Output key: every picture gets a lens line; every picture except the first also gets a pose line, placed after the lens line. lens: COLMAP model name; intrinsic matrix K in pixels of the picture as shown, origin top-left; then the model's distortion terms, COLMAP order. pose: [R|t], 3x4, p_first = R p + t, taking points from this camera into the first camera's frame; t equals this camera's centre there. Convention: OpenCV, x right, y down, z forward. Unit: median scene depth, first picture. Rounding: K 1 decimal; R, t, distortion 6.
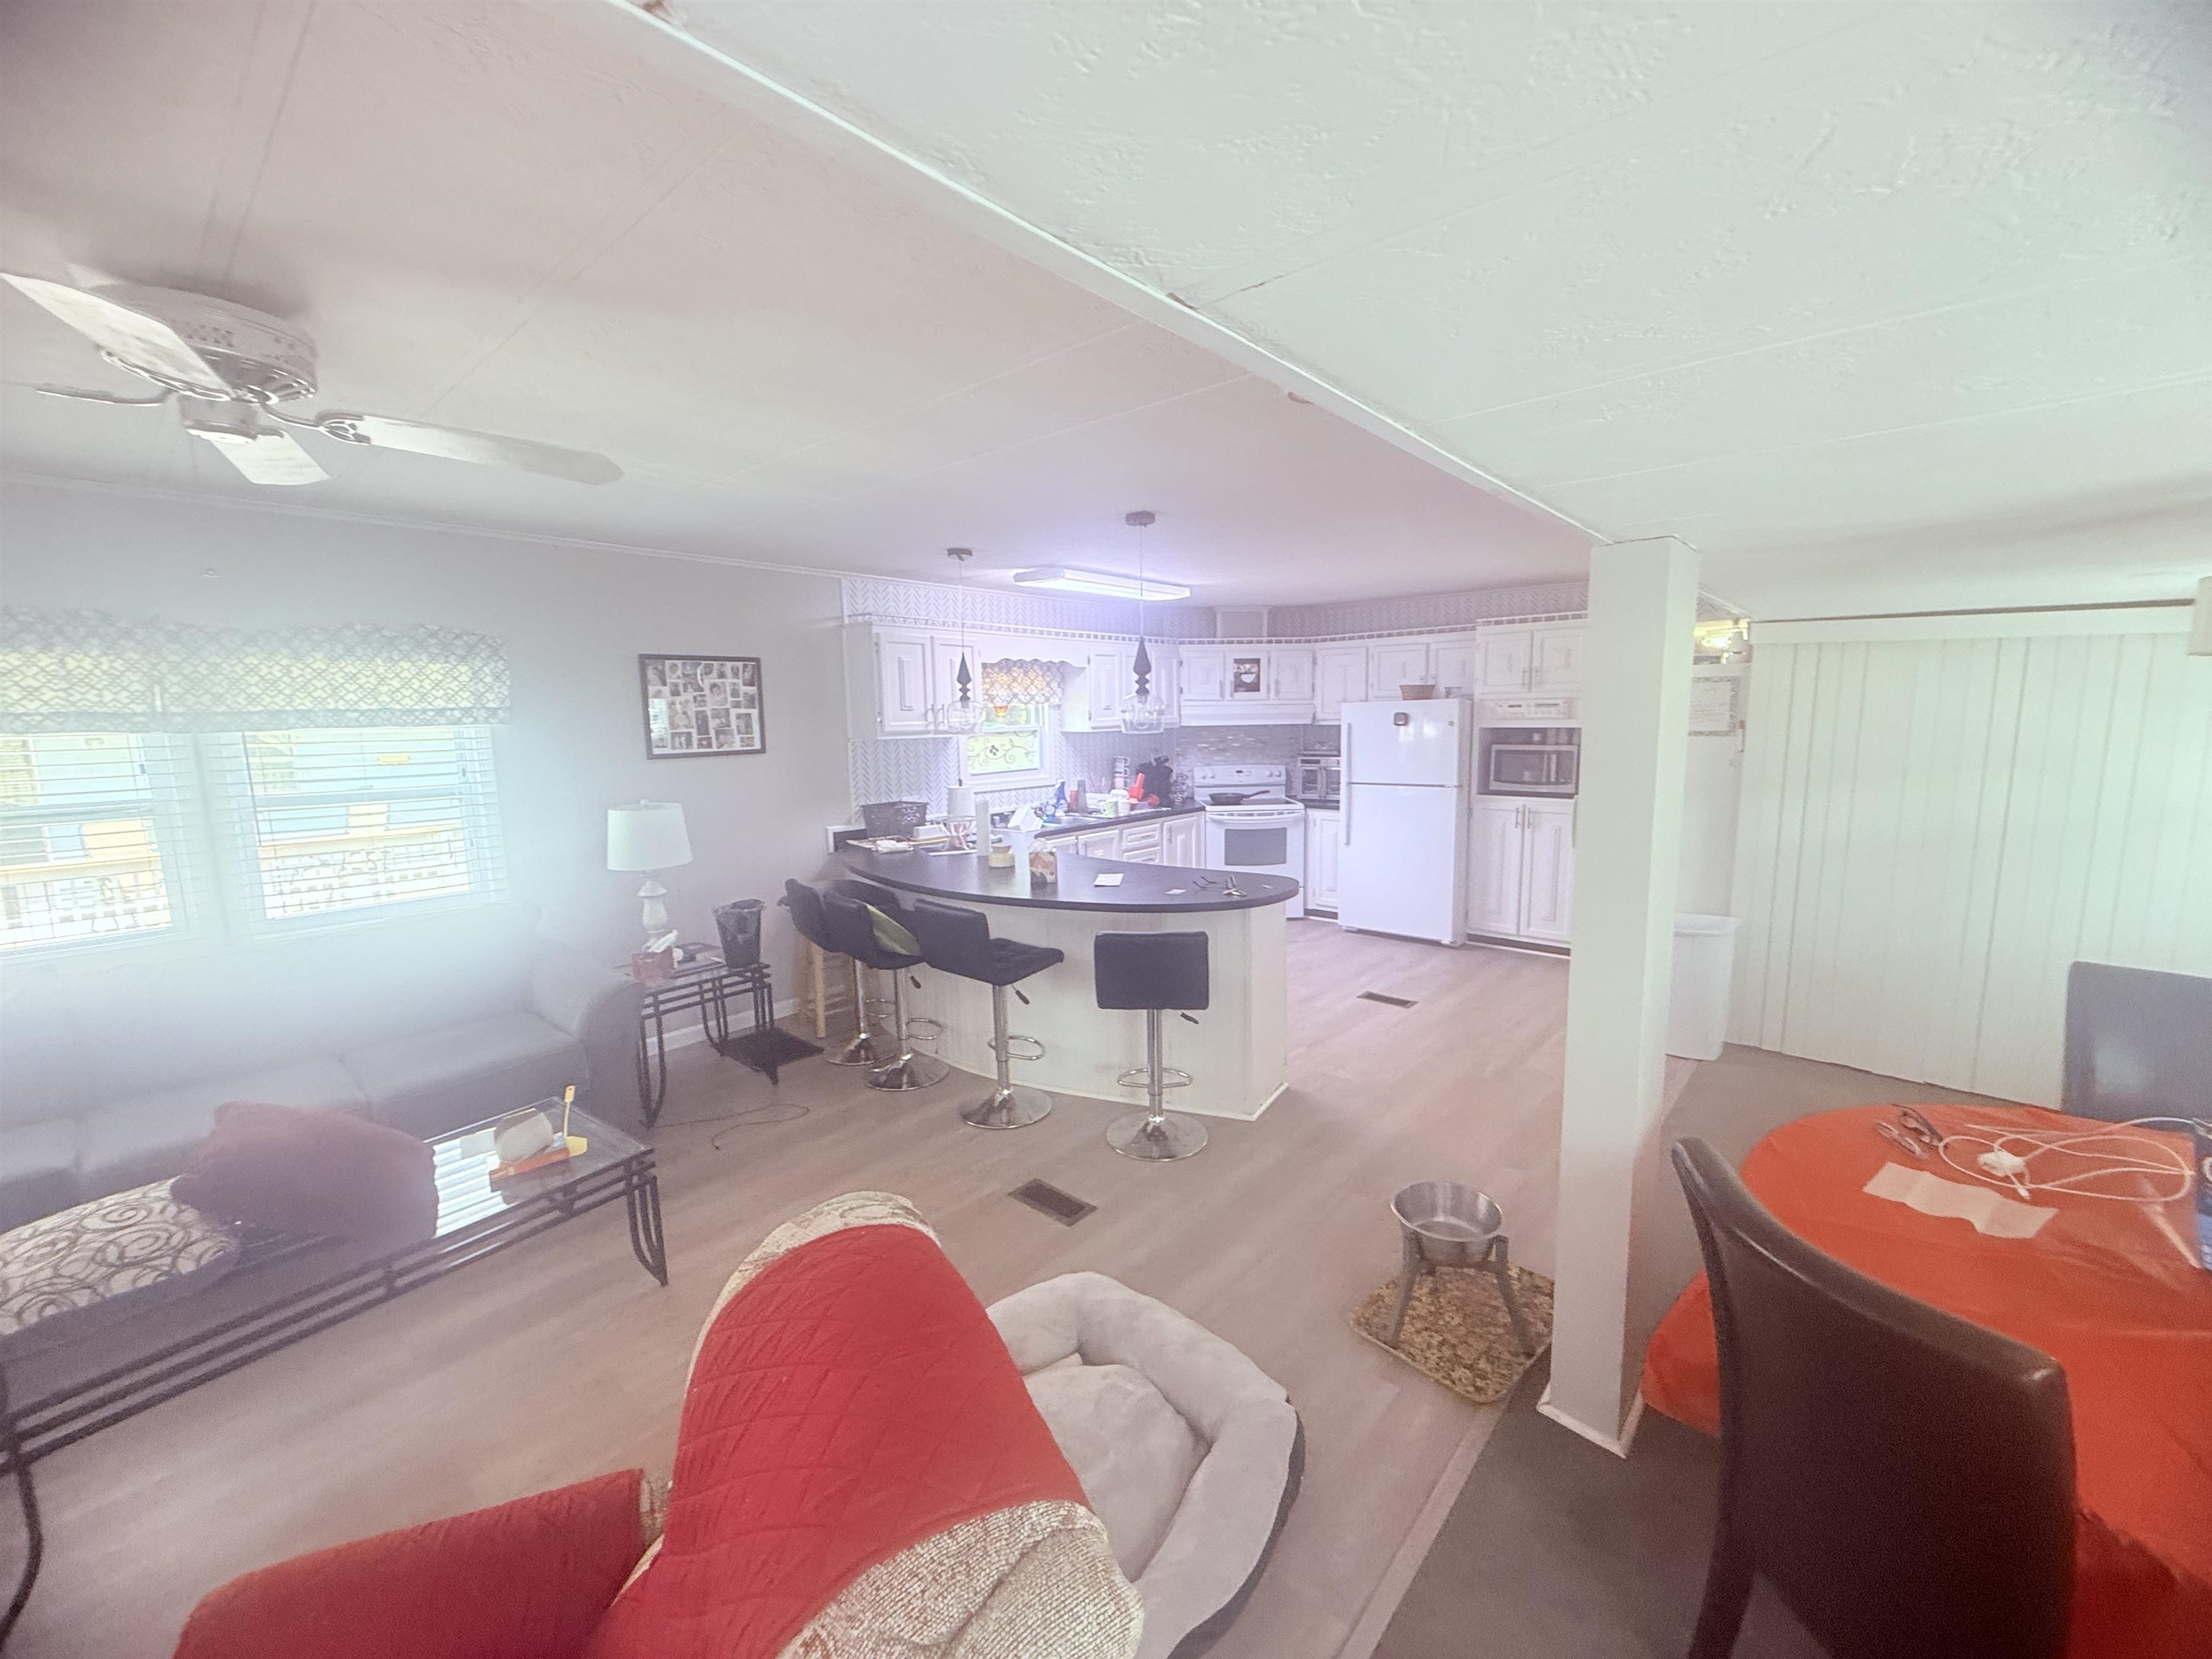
lens RADIAL K [[889.2, 0, 1106.0], [0, 889.2, 829.5], [0, 0, 1]] dist [-0.001535, -0.000282]
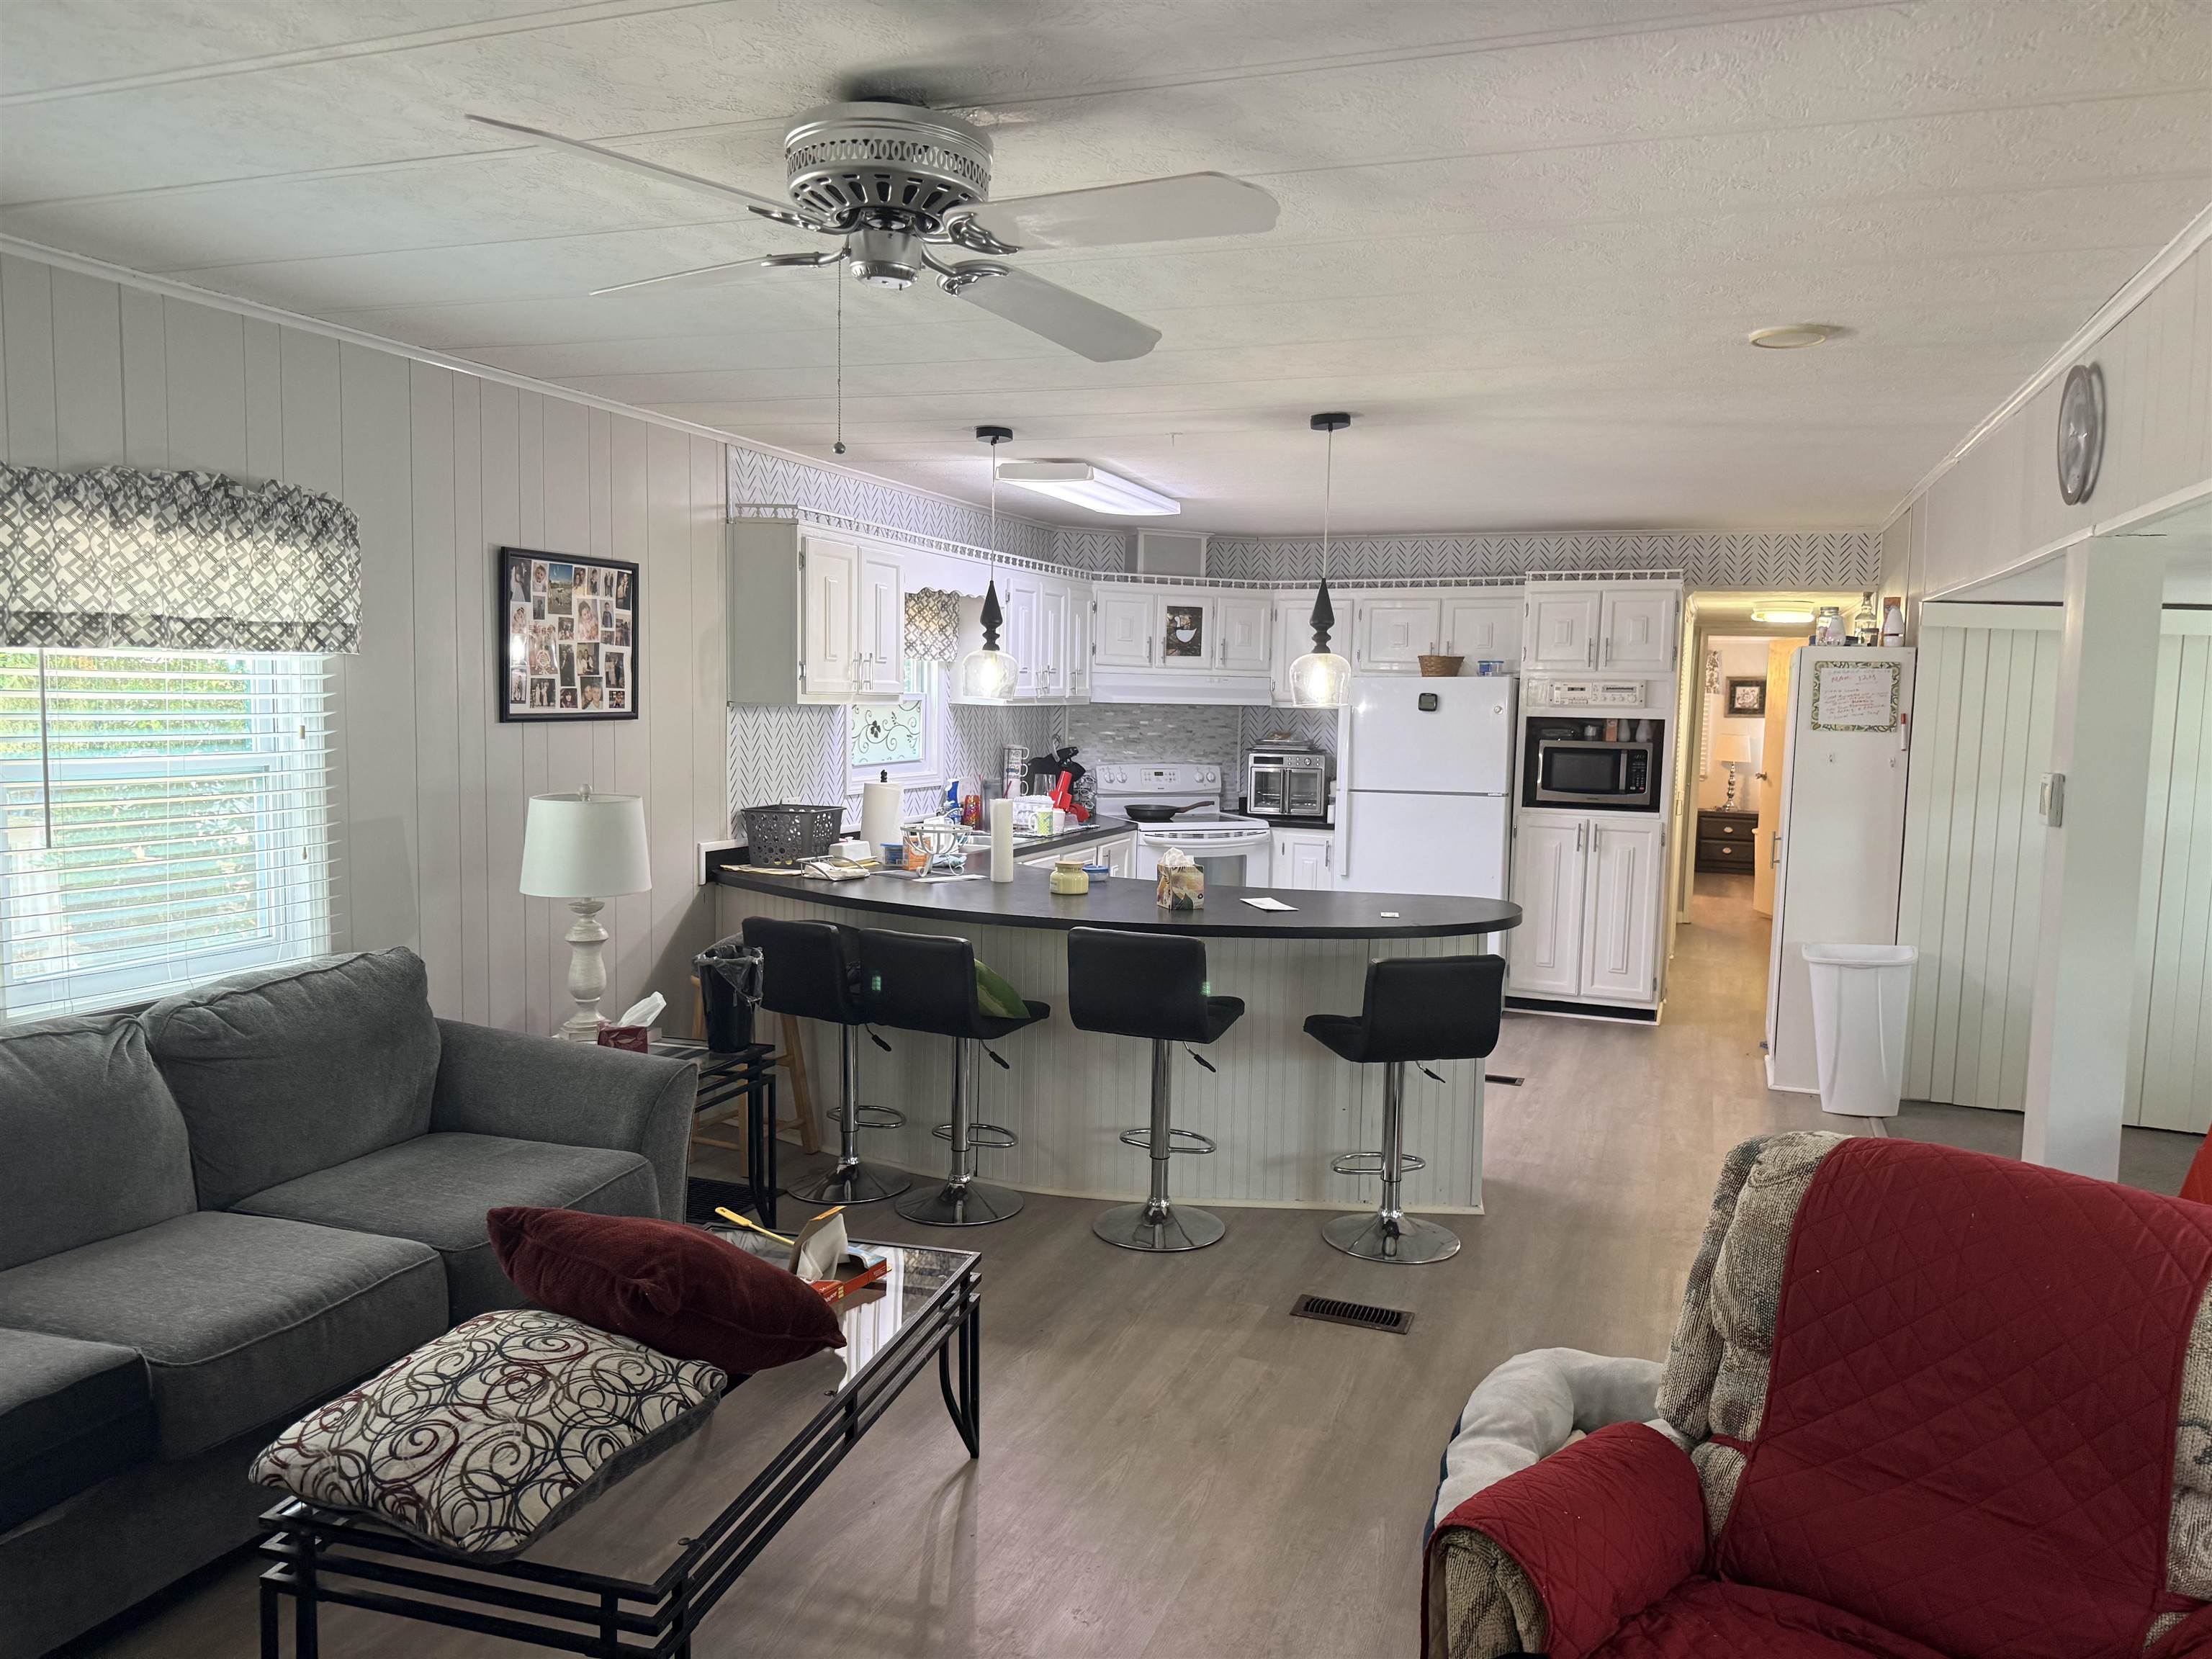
lens RADIAL K [[1554.4, 0, 1106.0], [0, 1554.4, 829.5], [0, 0, 1]] dist [0.093199, -0.194972]
pose [[0.937639, 0.005968, 0.347559, -0.423130], [0.008469, 0.999164, -0.040006, 0.033744], [-0.347507, 0.040455, 0.936804, -0.112865]]
